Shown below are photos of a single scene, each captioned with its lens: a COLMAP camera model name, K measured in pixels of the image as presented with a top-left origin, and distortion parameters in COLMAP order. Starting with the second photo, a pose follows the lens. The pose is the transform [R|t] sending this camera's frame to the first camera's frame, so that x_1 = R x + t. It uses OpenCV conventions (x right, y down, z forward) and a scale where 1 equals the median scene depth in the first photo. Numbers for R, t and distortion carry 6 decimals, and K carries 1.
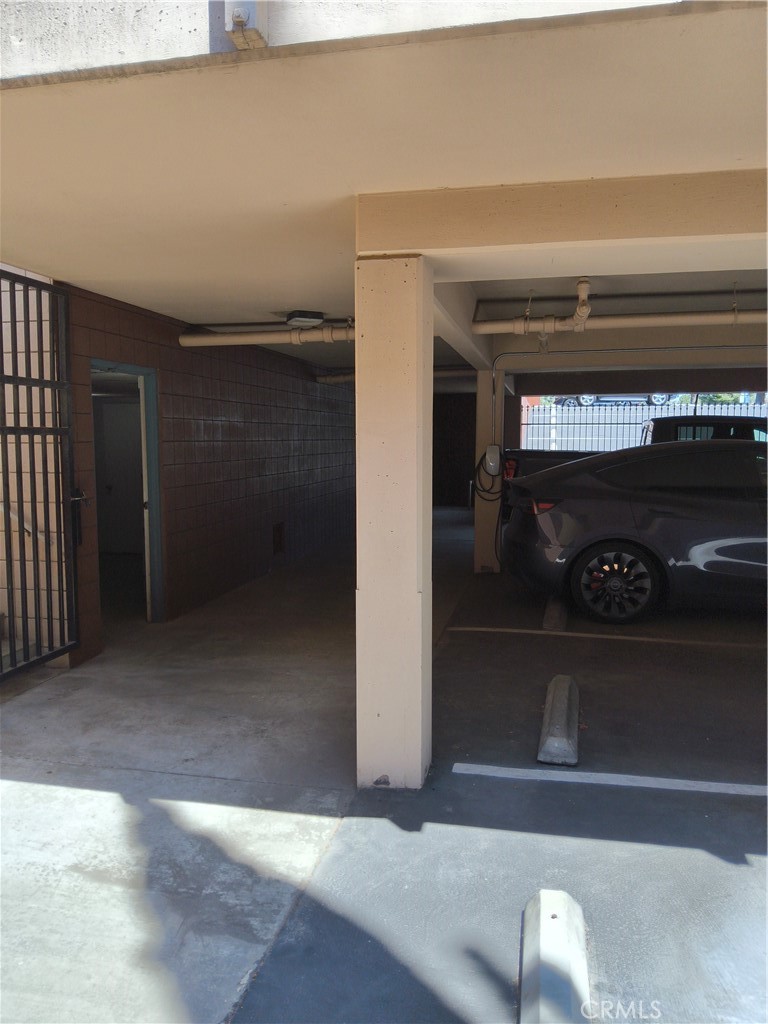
lens RADIAL K [[770.8, 0, 383.5], [0, 770.8, 510.3], [0, 0, 1]] dist [0.038046, -0.042120]
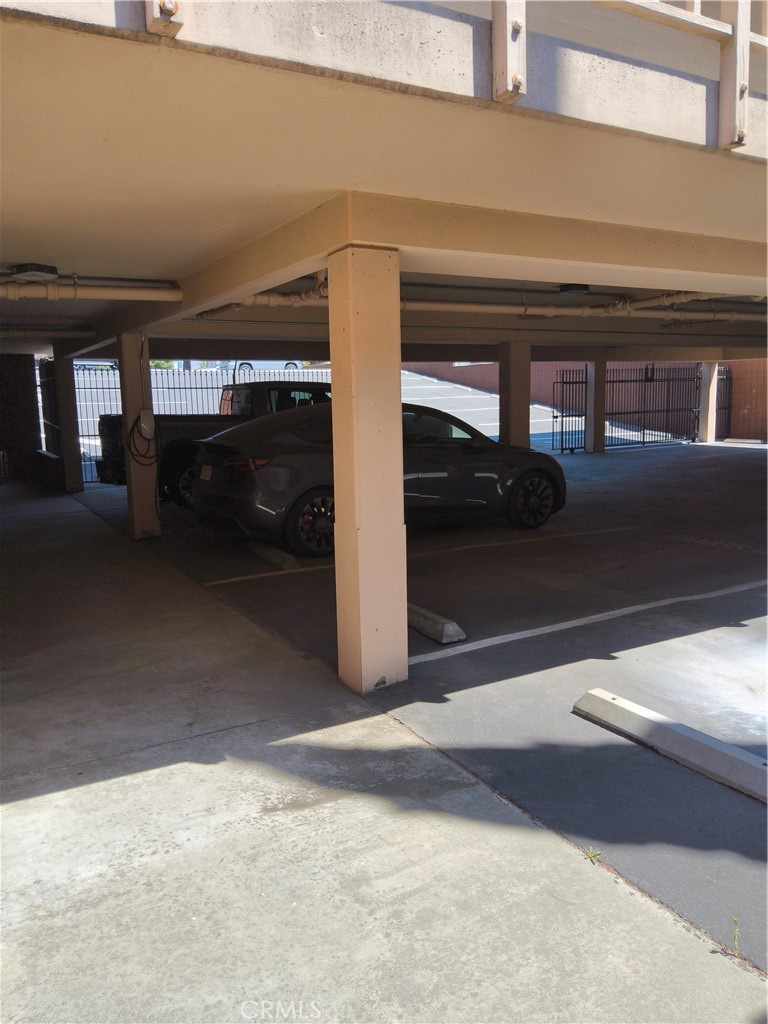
lens RADIAL K [[770.8, 0, 386.4], [0, 770.8, 503.9], [0, 0, 1]] dist [0.038046, -0.042120]
pose [[0.746711, -0.105995, 0.656648, -0.739140], [0.082213, 0.994359, 0.067019, -0.009537], [-0.660048, 0.003941, 0.751213, 0.078872]]
